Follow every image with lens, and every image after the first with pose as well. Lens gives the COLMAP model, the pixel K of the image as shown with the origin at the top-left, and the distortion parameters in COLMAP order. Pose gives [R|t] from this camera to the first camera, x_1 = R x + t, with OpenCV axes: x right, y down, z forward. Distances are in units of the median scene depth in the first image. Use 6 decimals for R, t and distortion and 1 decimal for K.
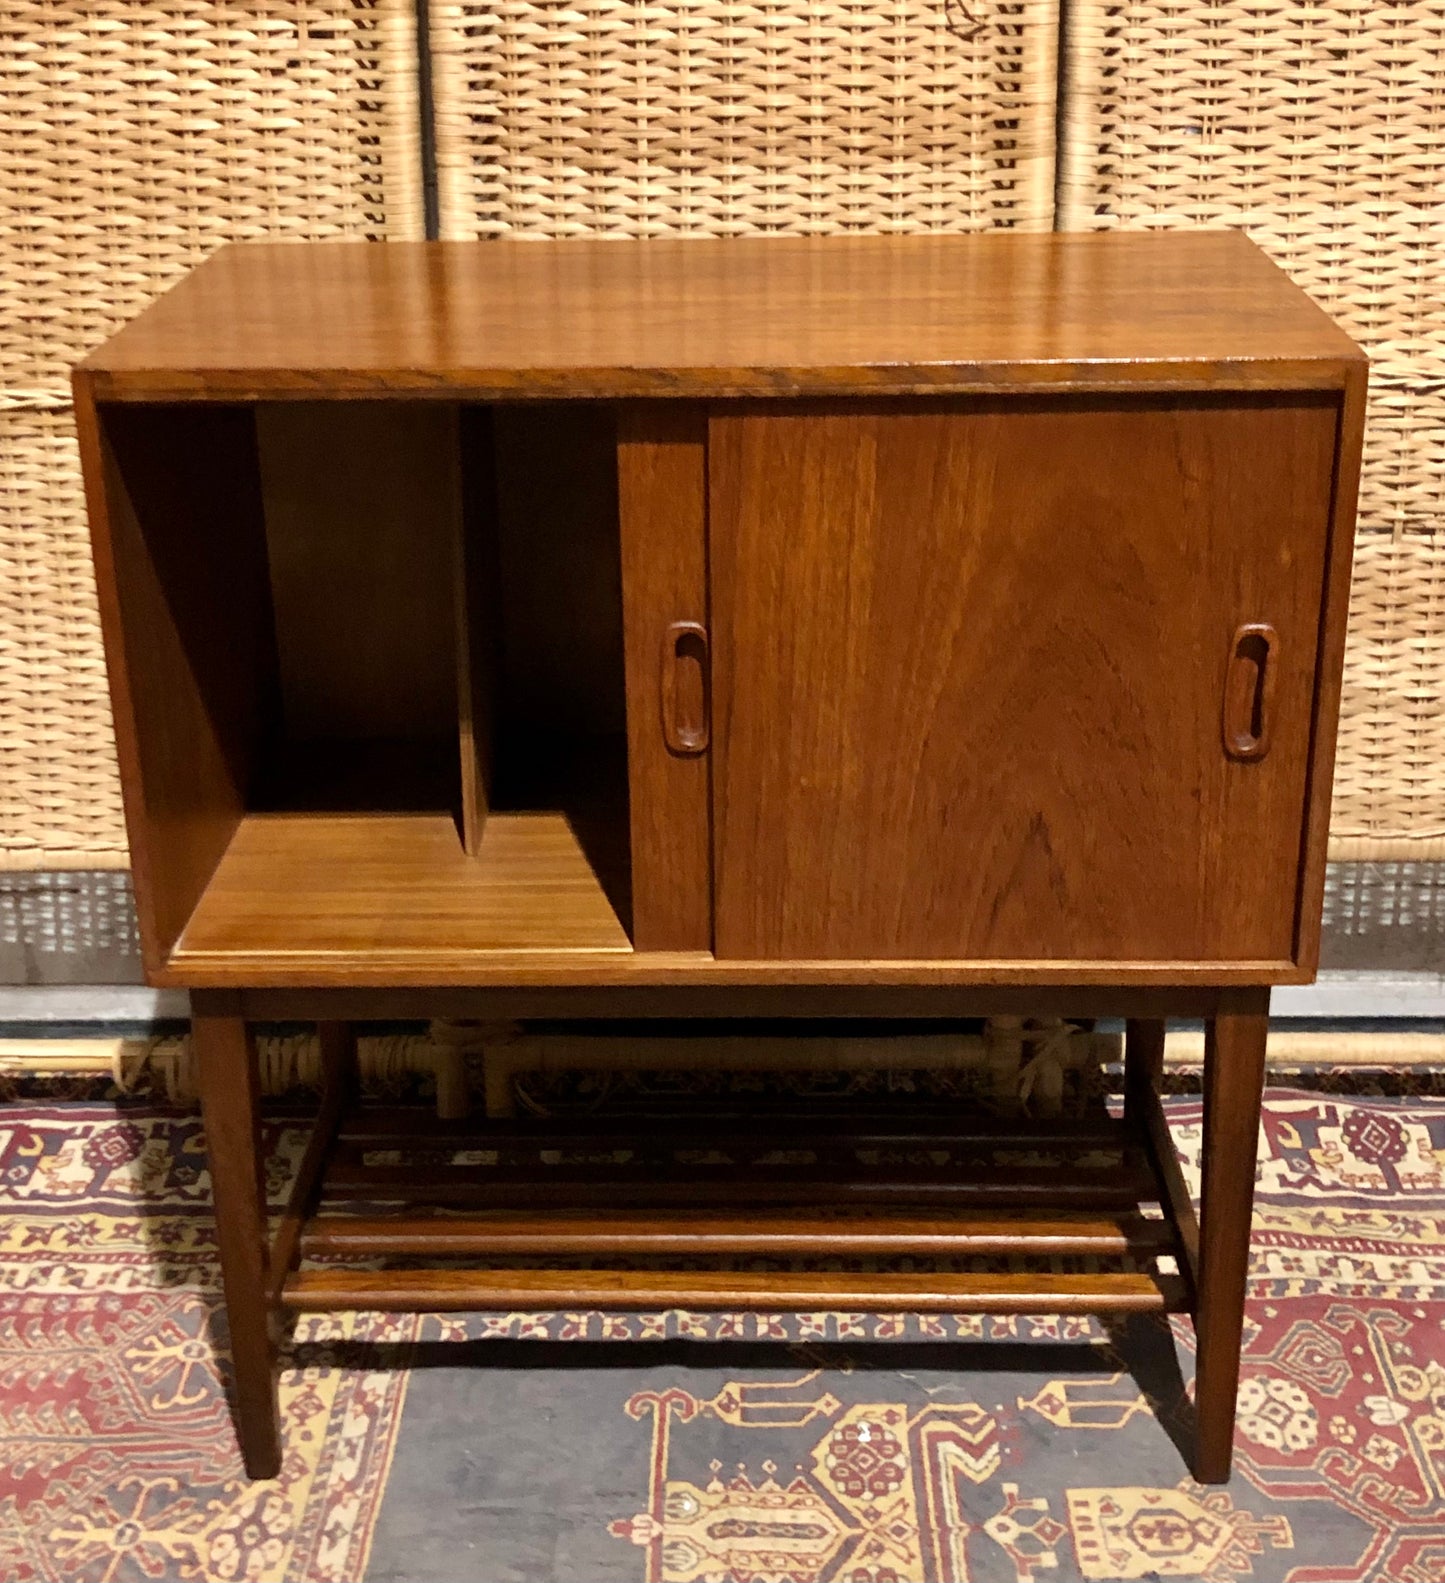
lens RADIAL K [[2320.2, 0, 703.3], [0, 2320.2, 784.4], [0, 0, 1]] dist [0.127385, -0.414714]
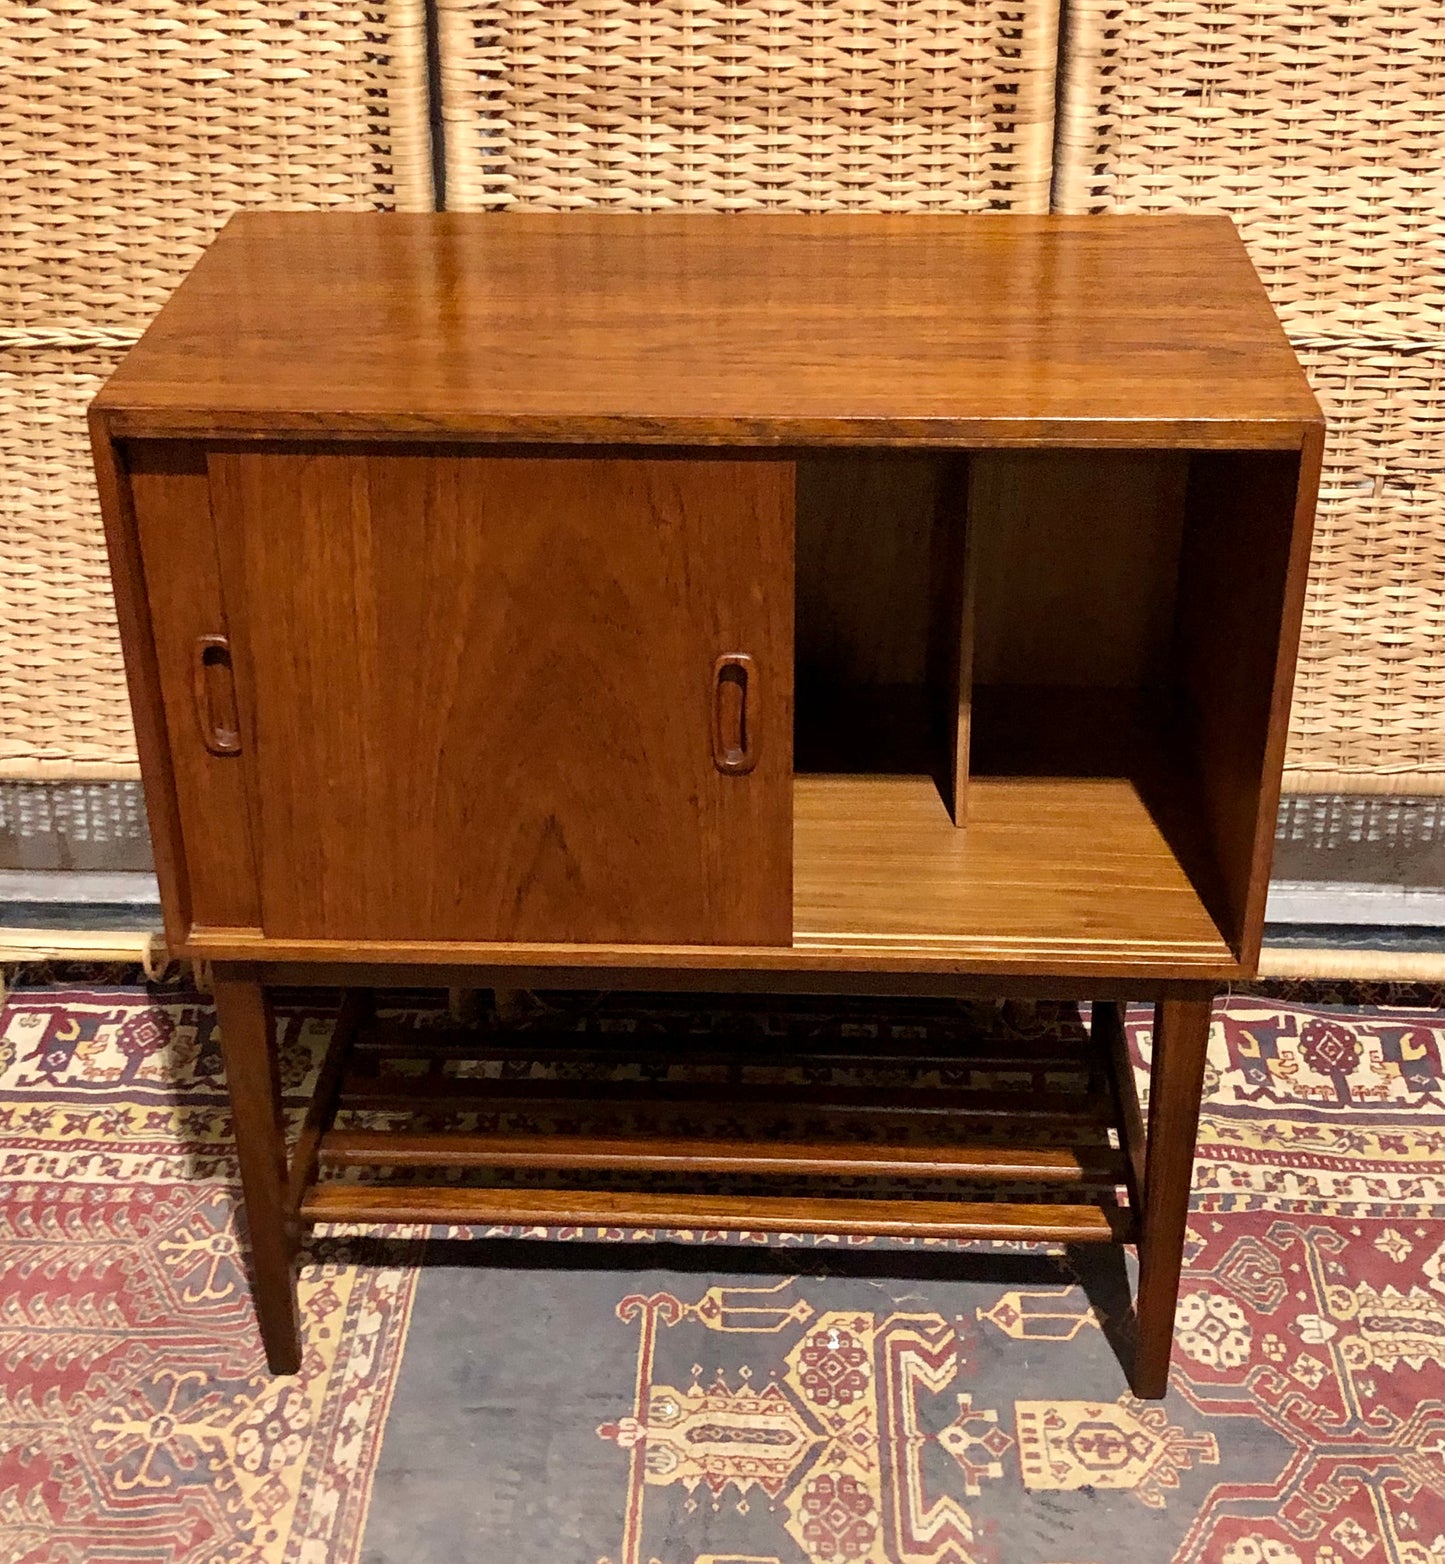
lens RADIAL K [[2311.5, 0, 701.1], [0, 2311.5, 815.7], [0, 0, 1]] dist [0.159565, -0.550567]
pose [[0.999777, 0.016516, -0.013140, 0.016114], [-0.014582, 0.990651, 0.135637, -0.105248], [0.015257, -0.135416, 0.990671, -0.042726]]
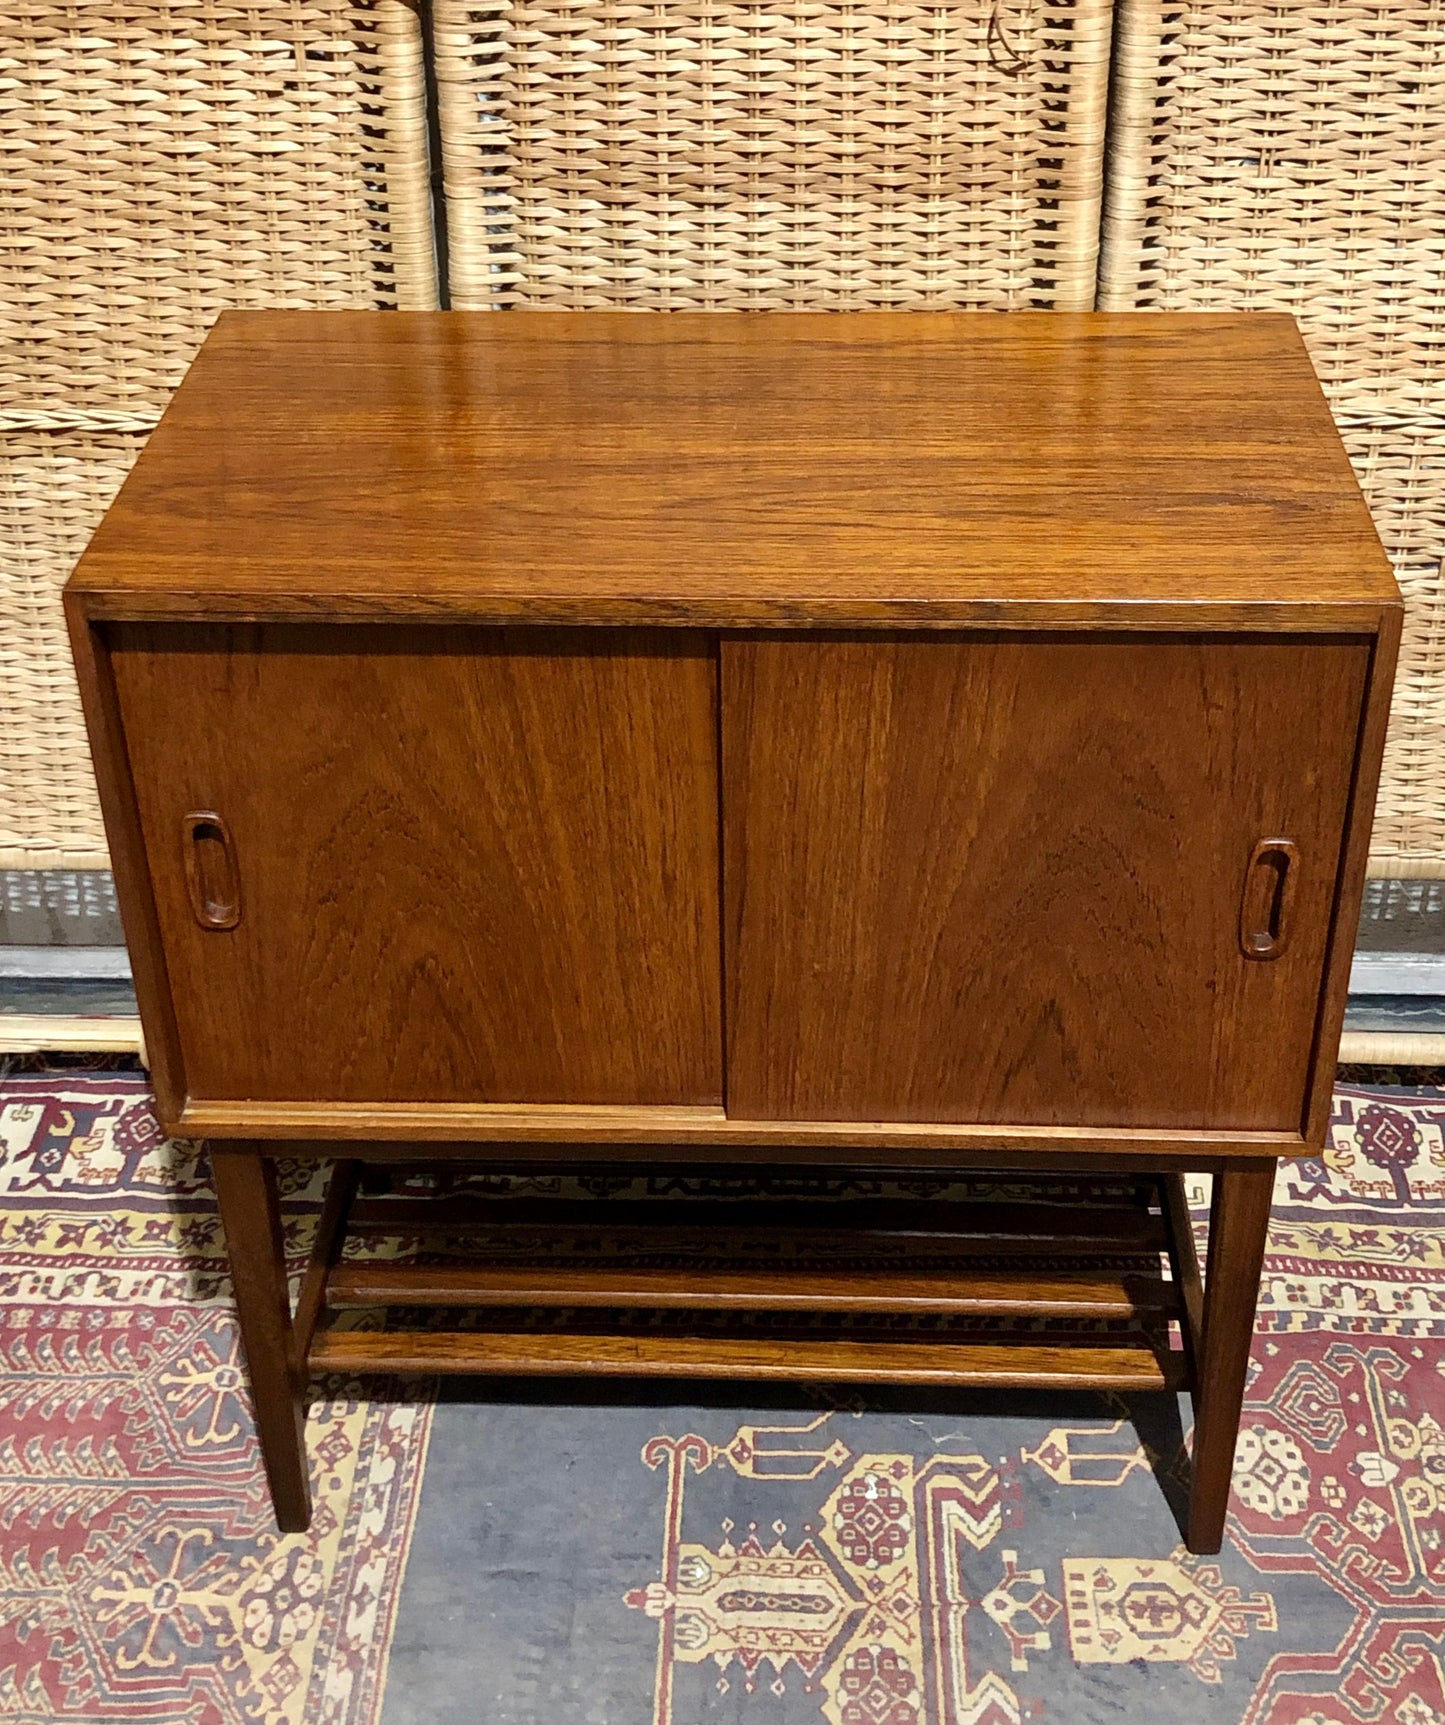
lens RADIAL K [[2358.0, 0, 729.1], [0, 2358.0, 785.1], [0, 0, 1]] dist [0.134386, -0.434179]
pose [[0.999922, 0.009547, -0.008022, 0.010526], [-0.007959, 0.983869, 0.178711, -0.204330], [0.009599, -0.178633, 0.983869, 0.015311]]
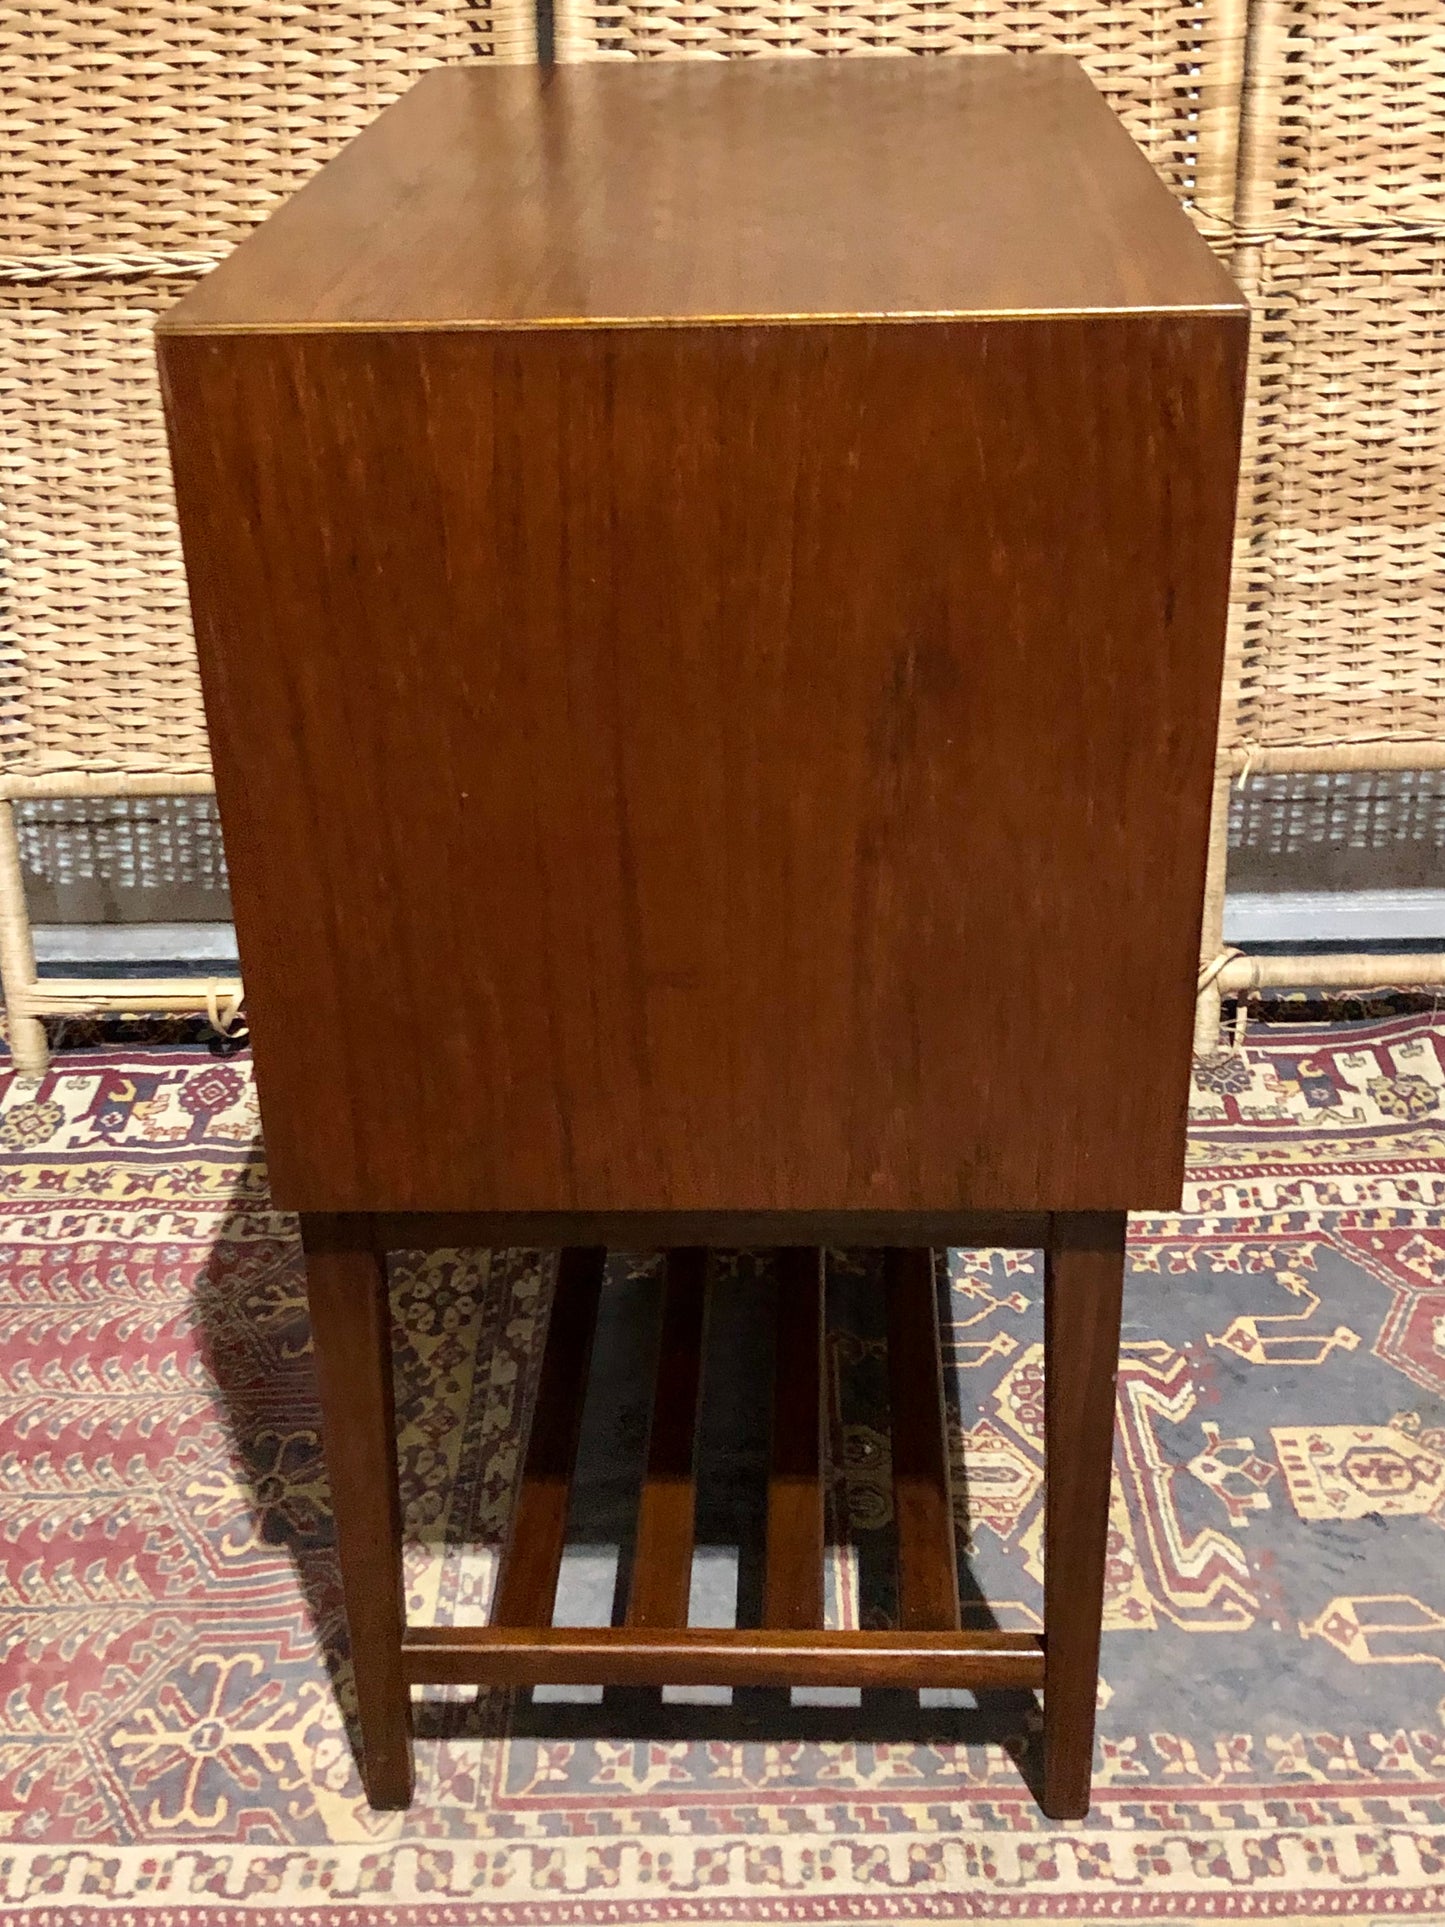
lens RADIAL K [[2335.5, 0, 711.8], [0, 2335.5, 976.1], [0, 0, 1]] dist [0.118152, -0.344776]
pose [[0.999859, -0.014223, 0.008959, -0.067348], [0.013319, 0.995488, 0.093951, 0.026476], [-0.010255, -0.093818, 0.995537, 0.072543]]
